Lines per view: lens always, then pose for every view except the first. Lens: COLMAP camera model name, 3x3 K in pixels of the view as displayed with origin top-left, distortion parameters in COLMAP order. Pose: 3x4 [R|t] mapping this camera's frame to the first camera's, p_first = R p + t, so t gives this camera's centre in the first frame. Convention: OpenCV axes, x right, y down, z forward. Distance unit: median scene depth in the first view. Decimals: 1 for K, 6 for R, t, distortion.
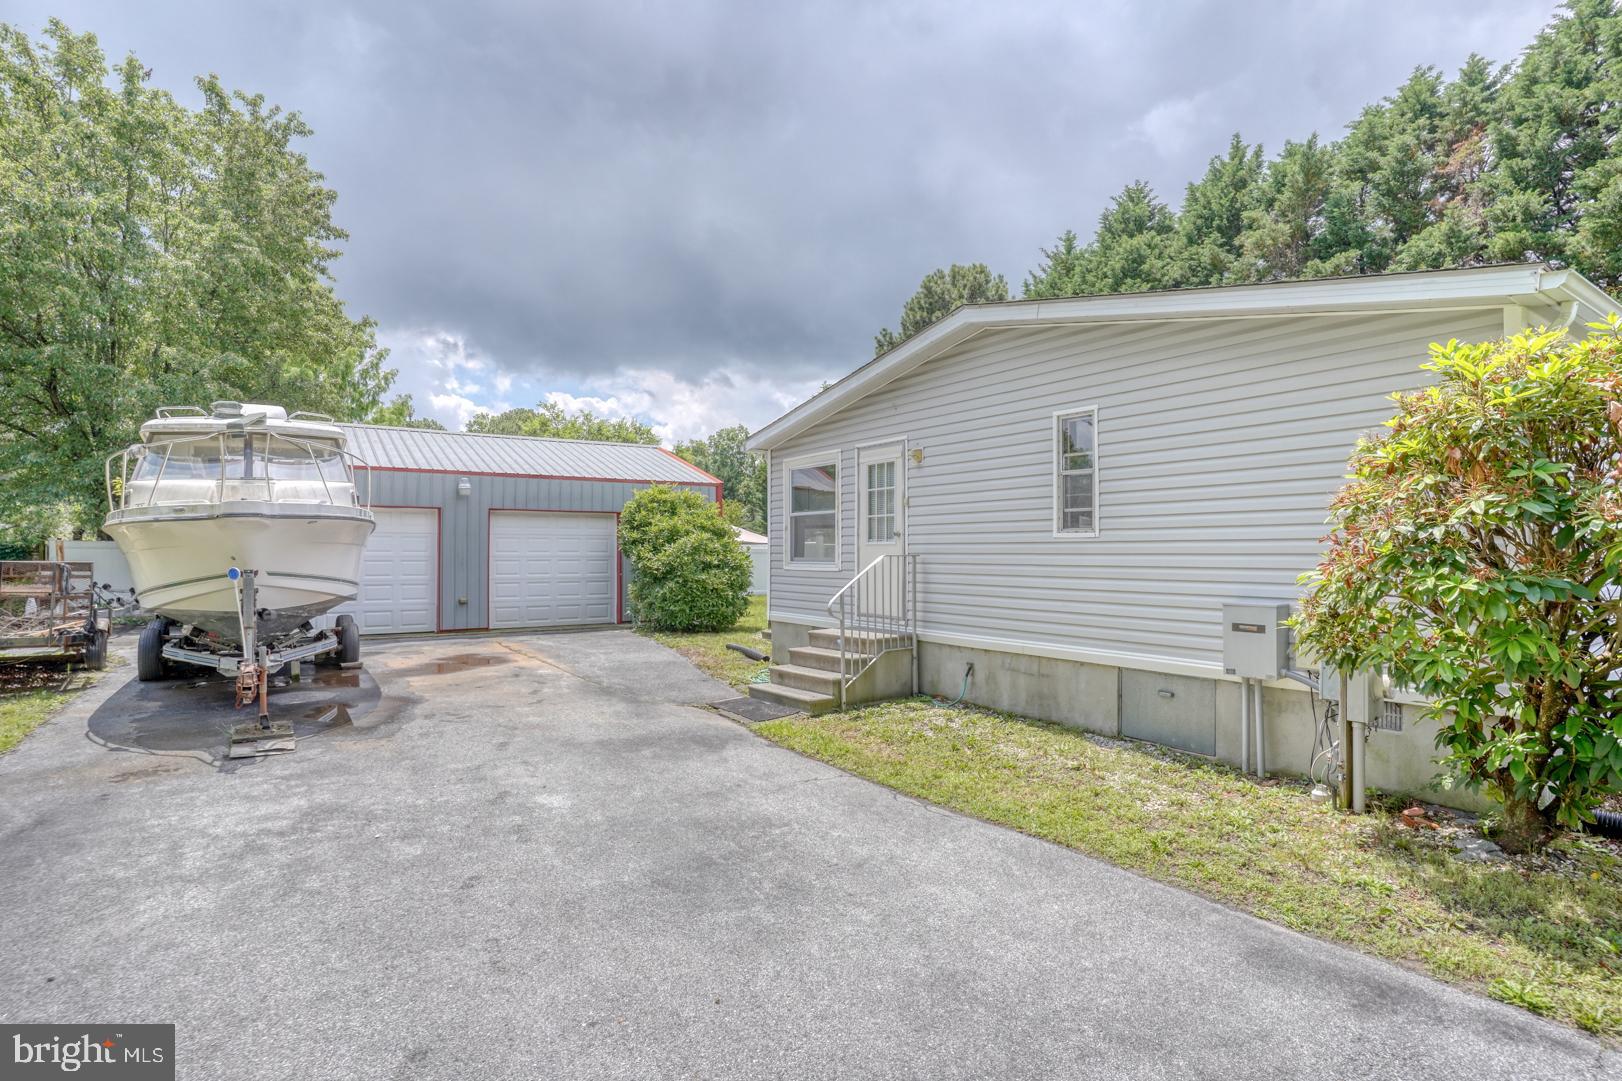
lens RADIAL K [[802.4, 0, 796.0], [0, 802.4, 526.8], [0, 0, 1]] dist [-0.080300, 0.037323]
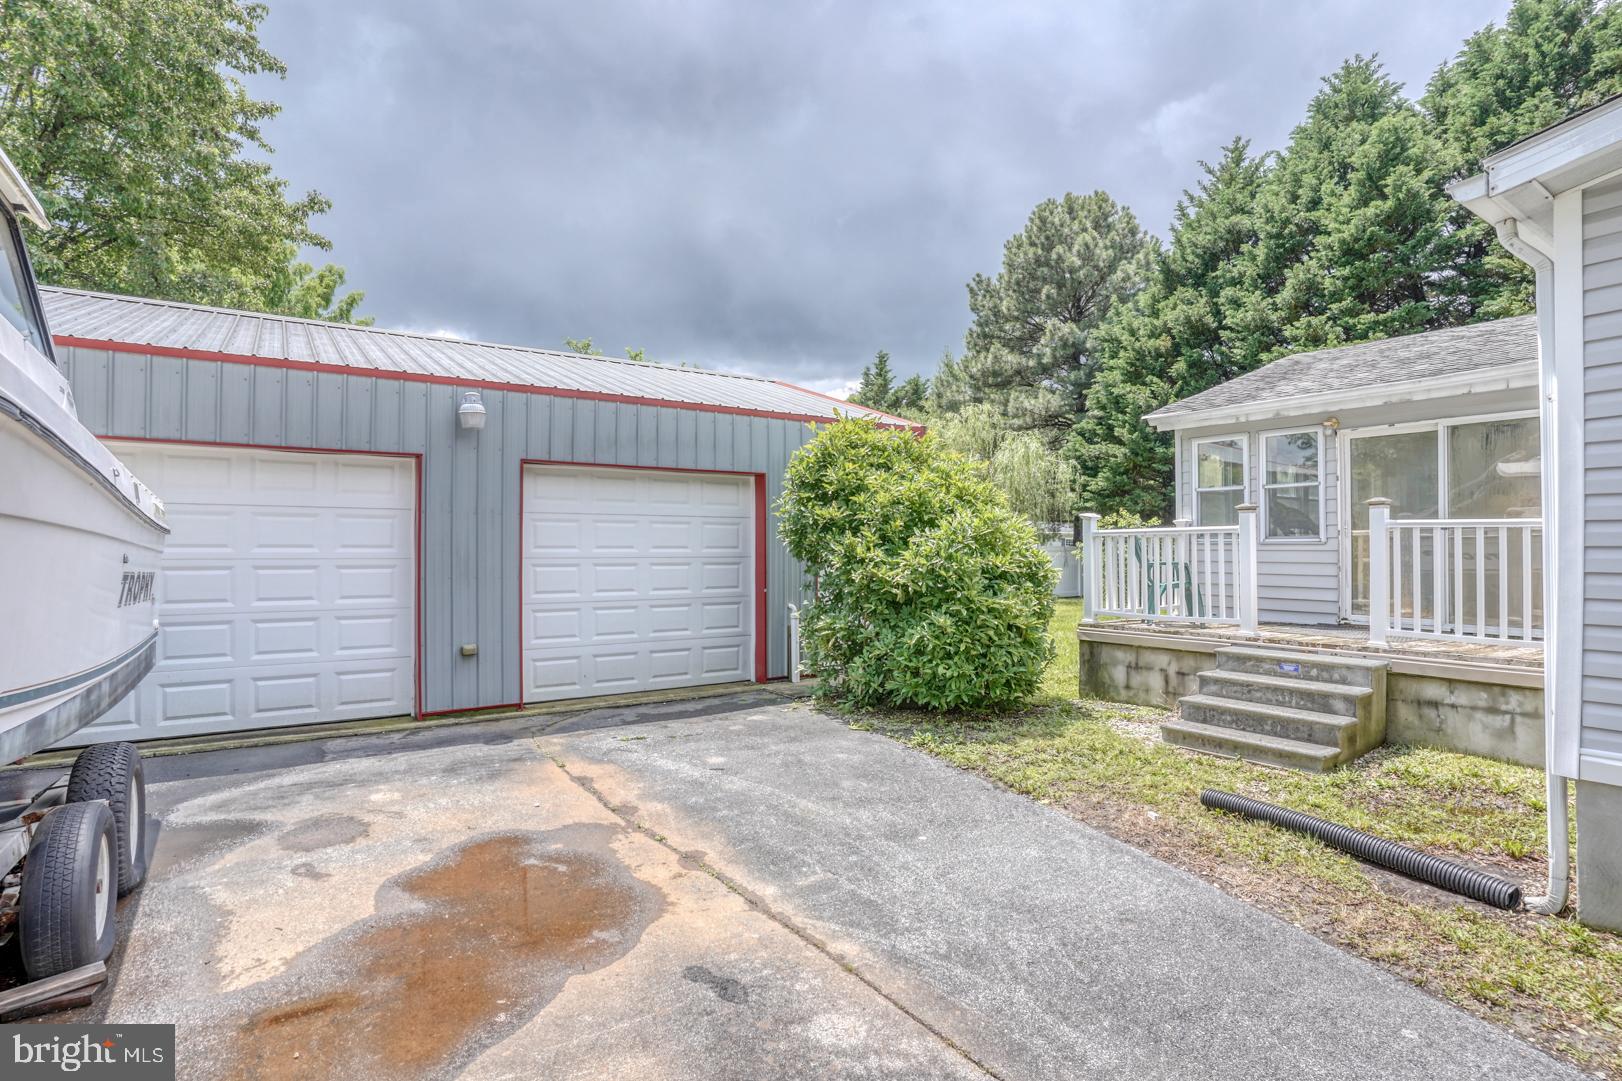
lens RADIAL K [[826.4, 0, 798.3], [0, 826.4, 529.8], [0, 0, 1]] dist [-0.080432, 0.039714]
pose [[0.999999, -0.000968, 0.000565, -0.195240], [0.000964, 0.999973, 0.007293, 0.015138], [-0.000572, -0.007293, 0.999973, 0.446486]]
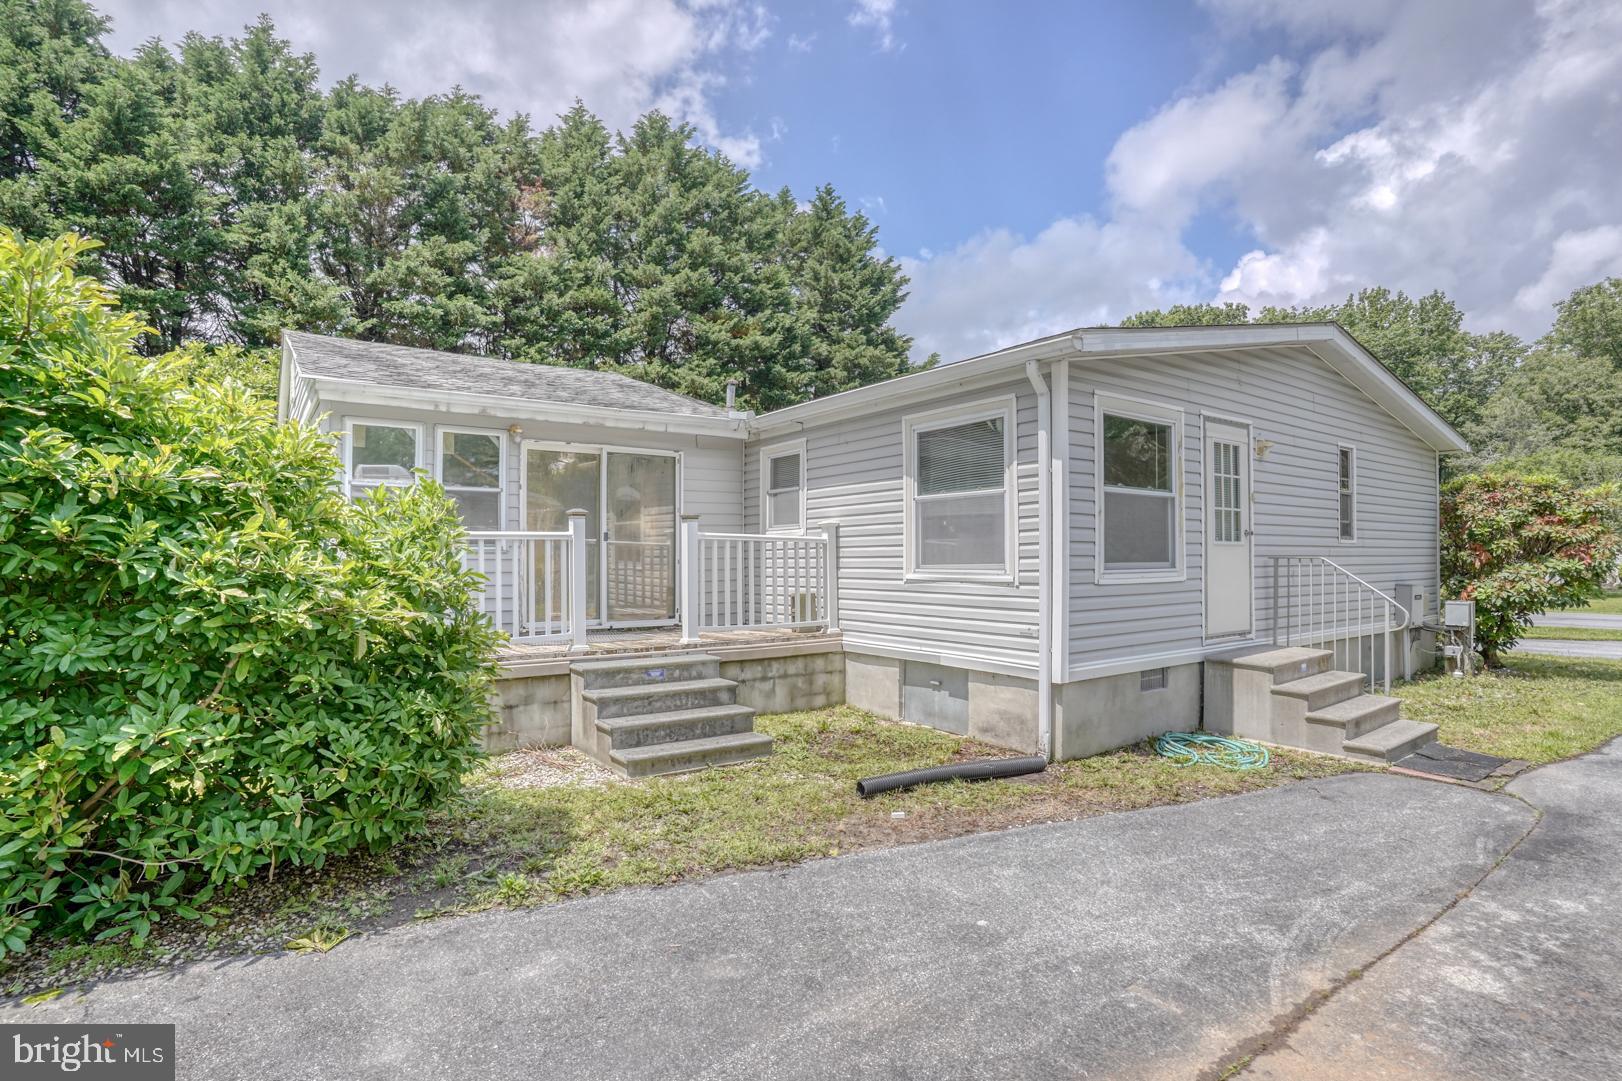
lens RADIAL K [[826.4, 0, 798.3], [0, 826.4, 529.8], [0, 0, 1]] dist [-0.080432, 0.039714]
pose [[-0.048362, 0.034696, 0.998227, -0.323623], [-0.032010, 0.998829, -0.036268, 0.023317], [-0.998317, -0.033707, -0.047194, 0.695048]]
